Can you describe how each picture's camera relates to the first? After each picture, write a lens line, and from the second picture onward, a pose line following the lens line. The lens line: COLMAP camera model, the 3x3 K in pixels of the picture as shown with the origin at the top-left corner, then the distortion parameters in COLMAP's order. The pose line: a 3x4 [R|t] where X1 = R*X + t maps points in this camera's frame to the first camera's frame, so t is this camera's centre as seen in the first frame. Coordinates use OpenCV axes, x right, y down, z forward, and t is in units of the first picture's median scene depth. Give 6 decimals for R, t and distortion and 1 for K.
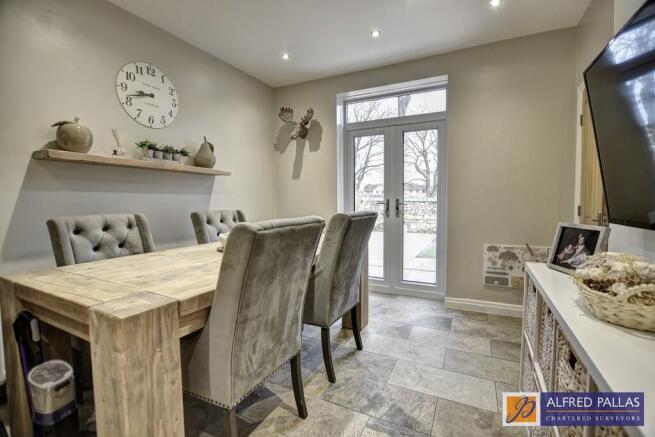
lens RADIAL K [[291.9, 0, 329.6], [0, 291.9, 215.7], [0, 0, 1]] dist [-0.037028, 0.008784]
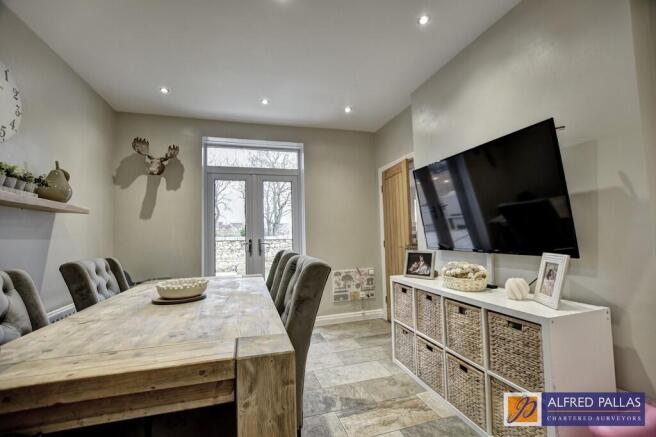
lens RADIAL K [[292.3, 0, 330.1], [0, 292.3, 215.7], [0, 0, 1]] dist [-0.037028, 0.008784]
pose [[0.722013, 0.031879, 0.691145, -0.435740], [0.058907, 0.992478, -0.107315, -0.013633], [-0.689368, 0.118196, 0.714704, 0.001810]]
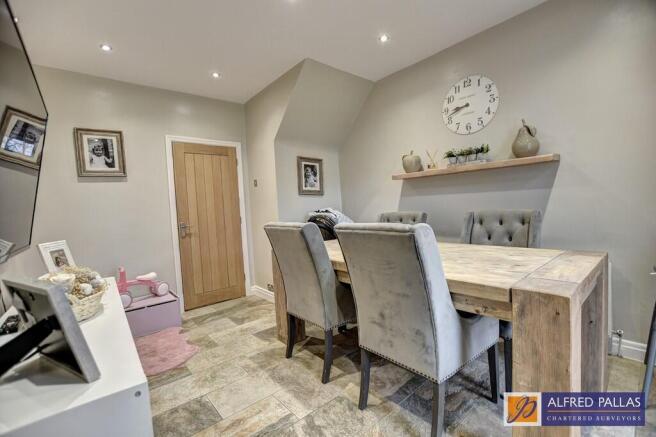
lens RADIAL K [[292.3, 0, 330.1], [0, 292.3, 215.7], [0, 0, 1]] dist [-0.037028, 0.008784]
pose [[-0.385042, 0.059975, -0.920948, 0.564557], [0.007940, 0.998065, 0.061677, -0.055751], [0.922865, 0.016436, -0.384773, 0.831820]]
